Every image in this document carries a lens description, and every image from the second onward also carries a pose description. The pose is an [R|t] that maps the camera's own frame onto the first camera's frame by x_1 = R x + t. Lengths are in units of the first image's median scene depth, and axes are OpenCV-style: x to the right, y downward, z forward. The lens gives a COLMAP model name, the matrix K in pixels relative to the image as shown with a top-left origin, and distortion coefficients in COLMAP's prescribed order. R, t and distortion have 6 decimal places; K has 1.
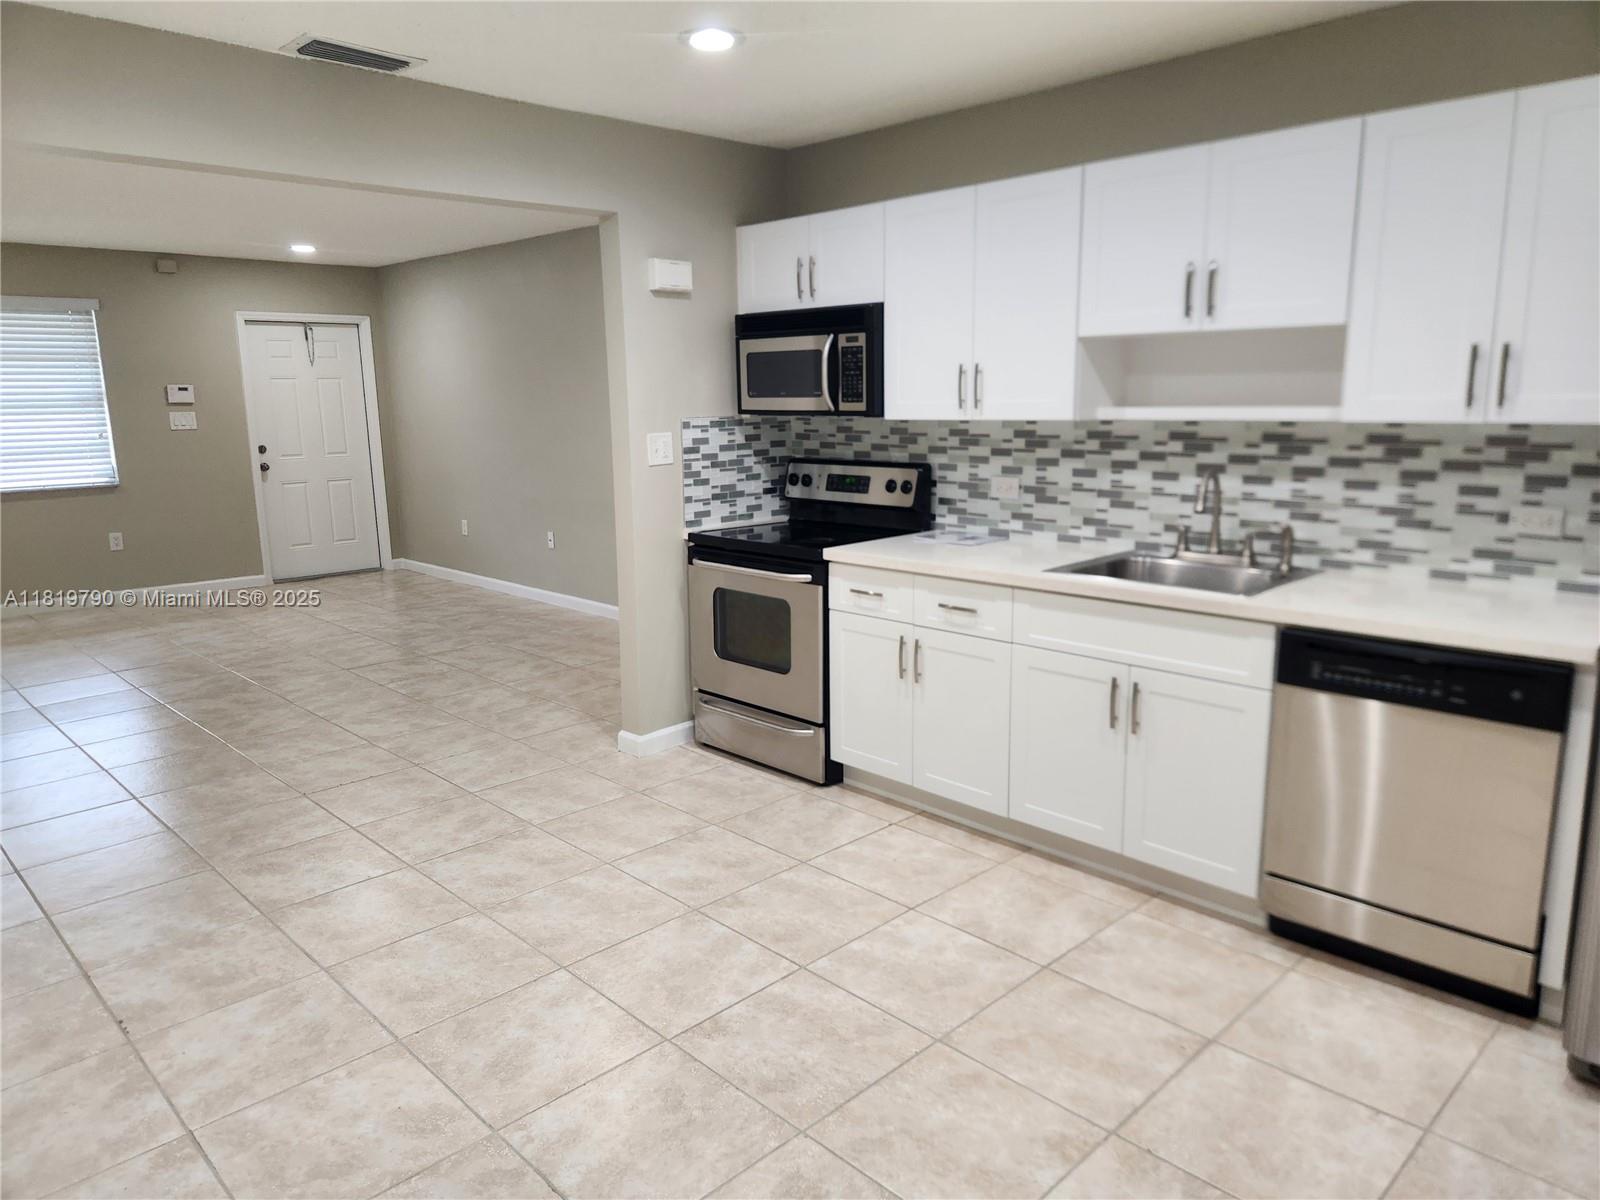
lens RADIAL K [[1073.7, 0, 787.0], [0, 1073.7, 596.2], [0, 0, 1]] dist [0.082419, -0.084793]
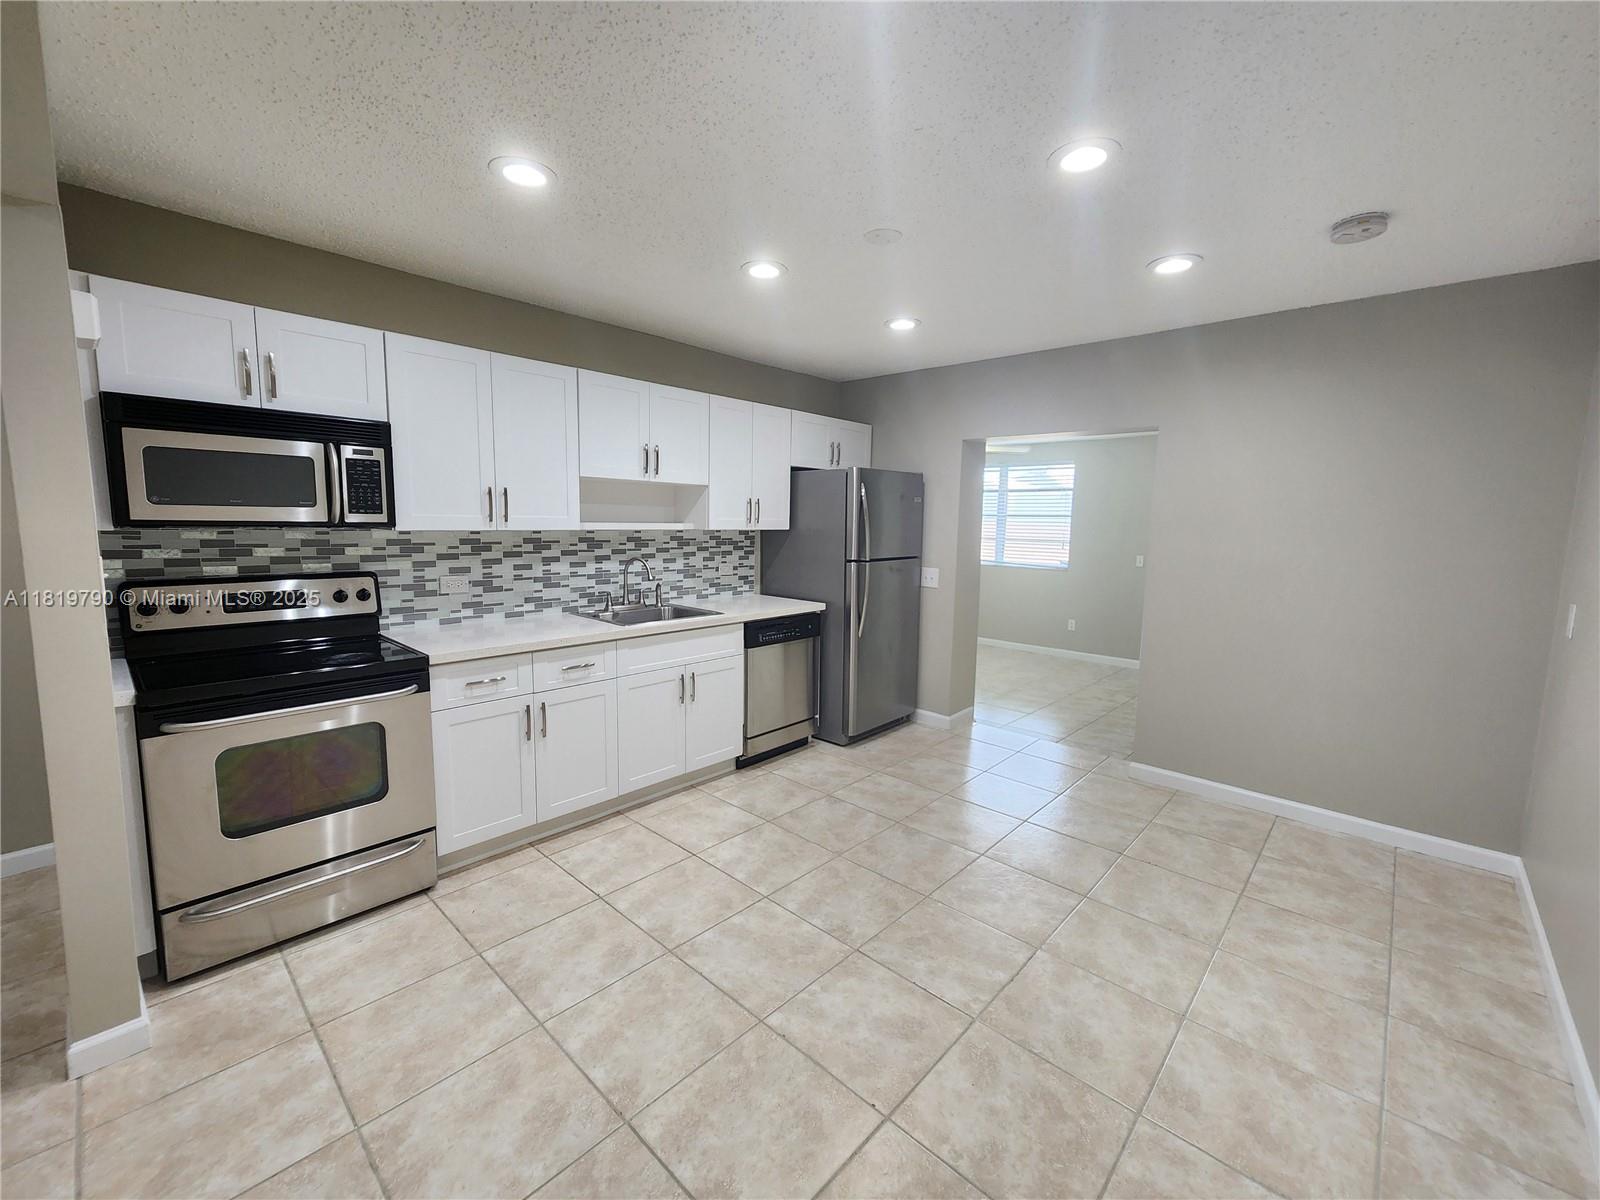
lens RADIAL K [[653.1, 0, 803.5], [0, 653.1, 593.4], [0, 0, 1]] dist [0.005610, -0.002750]
pose [[-0.055611, -0.100077, 0.993424, -0.573525], [0.171772, 0.979171, 0.108257, -0.102662], [-0.983566, 0.176662, -0.037262, 0.629731]]
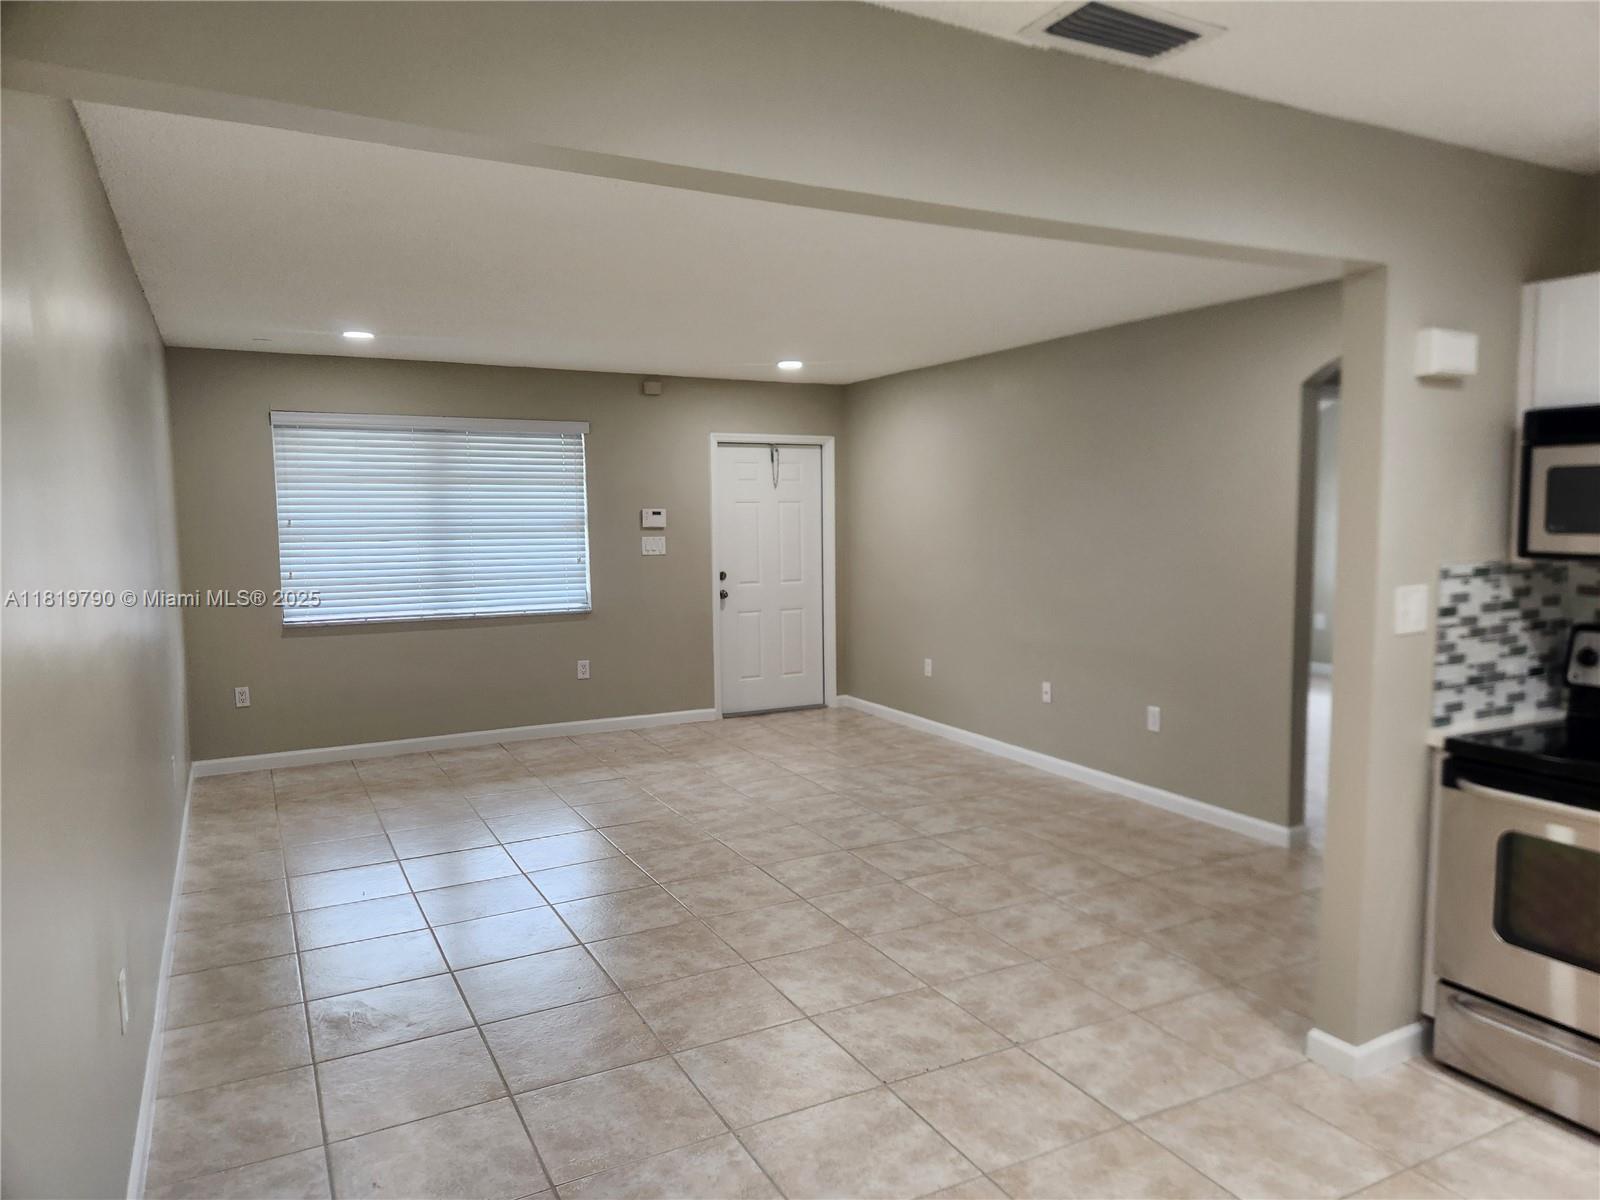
lens RADIAL K [[1073.7, 0, 819.1], [0, 1073.7, 606.3], [0, 0, 1]] dist [0.082419, -0.084793]
pose [[0.961102, 0.031331, -0.274410, -0.300128], [-0.058110, 0.994244, -0.090009, -0.061259], [0.270011, 0.102454, 0.957391, 0.277283]]
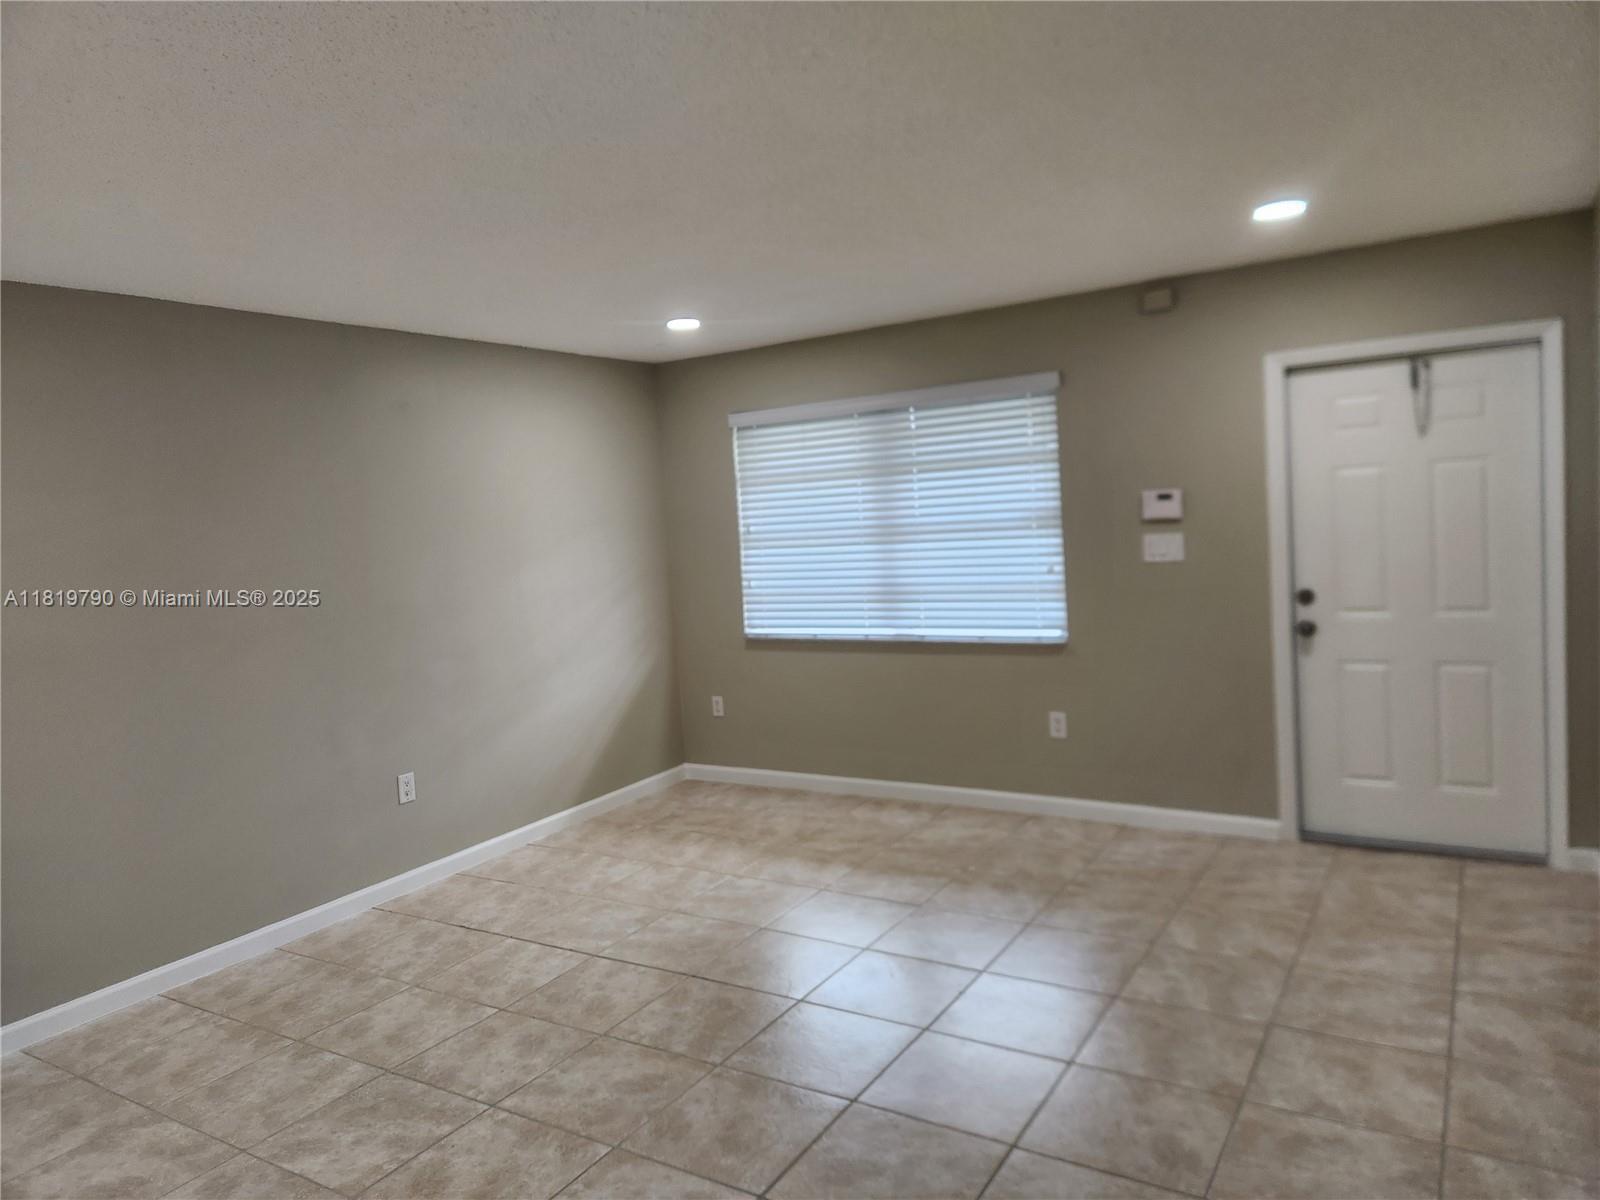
lens RADIAL K [[1073.7, 0, 787.4], [0, 1073.7, 581.5], [0, 0, 1]] dist [0.082419, -0.084793]
pose [[0.234525, 0.059337, -0.970297, -0.018330], [-0.125629, 0.991615, 0.030275, -0.262566], [0.963958, 0.114797, 0.240013, 1.281656]]
